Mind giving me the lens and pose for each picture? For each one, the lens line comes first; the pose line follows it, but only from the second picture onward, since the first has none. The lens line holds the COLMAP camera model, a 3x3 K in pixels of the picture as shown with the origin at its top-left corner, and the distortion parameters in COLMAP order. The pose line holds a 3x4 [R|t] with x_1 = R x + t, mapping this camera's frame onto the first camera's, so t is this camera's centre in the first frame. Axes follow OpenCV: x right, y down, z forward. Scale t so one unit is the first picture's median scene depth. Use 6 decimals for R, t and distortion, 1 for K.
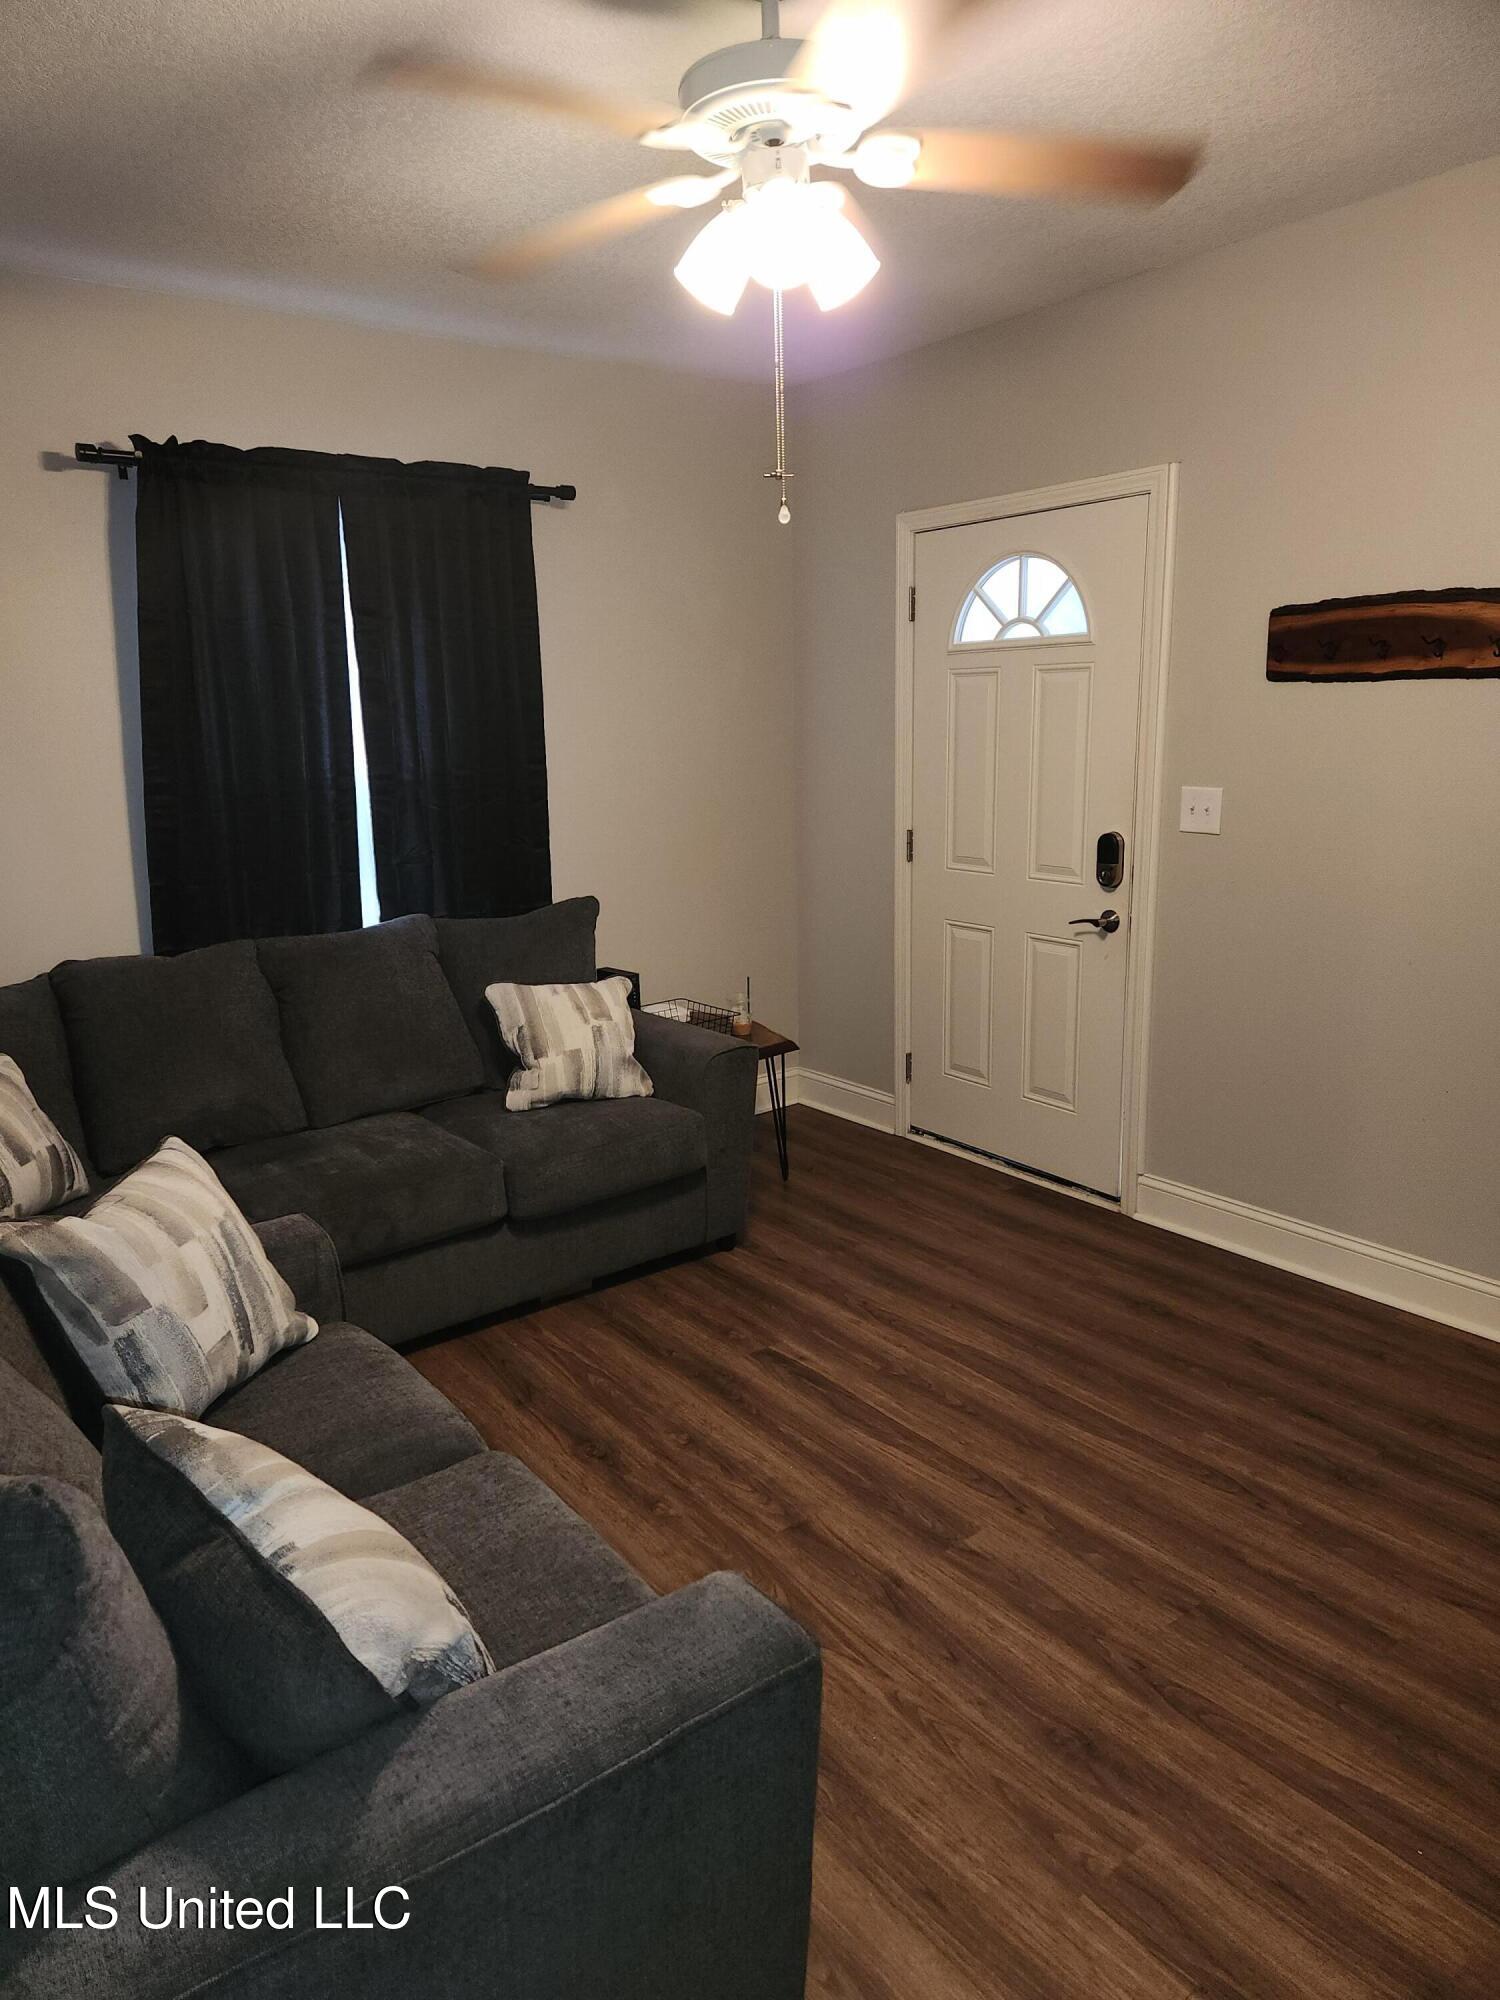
lens RADIAL K [[1376.9, 0, 744.0], [0, 1376.9, 1004.6], [0, 0, 1]] dist [0.083349, -0.021937]
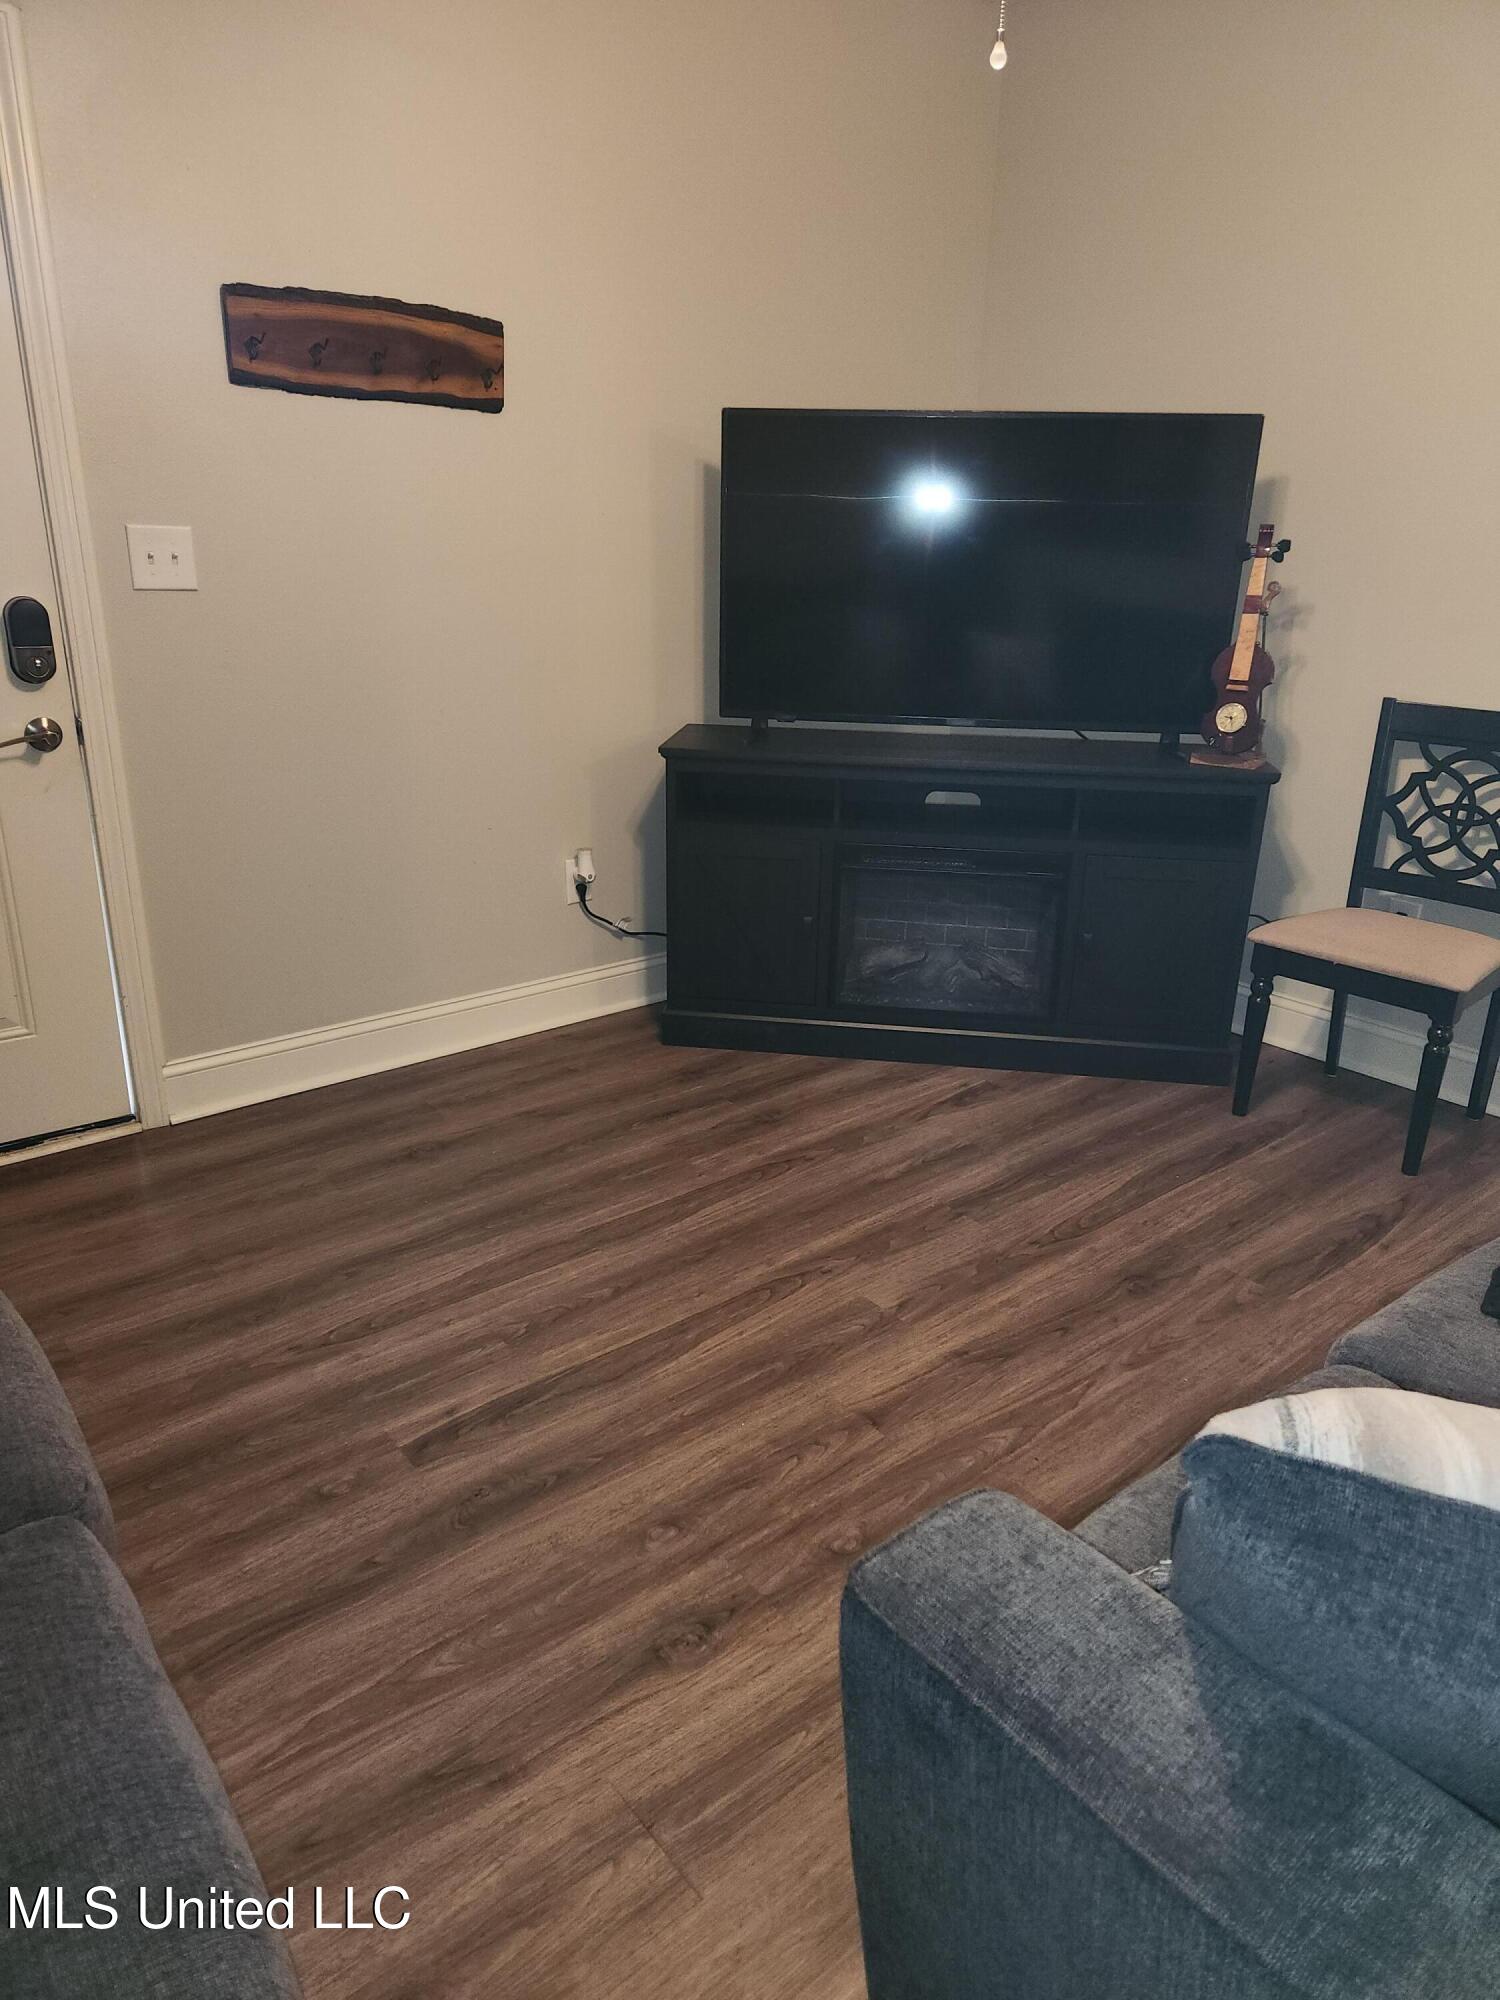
lens RADIAL K [[1376.9, 0, 746.6], [0, 1376.9, 1002.8], [0, 0, 1]] dist [0.083349, -0.021937]
pose [[-0.067415, -0.311464, 0.947864, -0.572266], [0.193294, 0.927948, 0.318667, -0.116507], [-0.978822, 0.204700, -0.002353, 0.882313]]
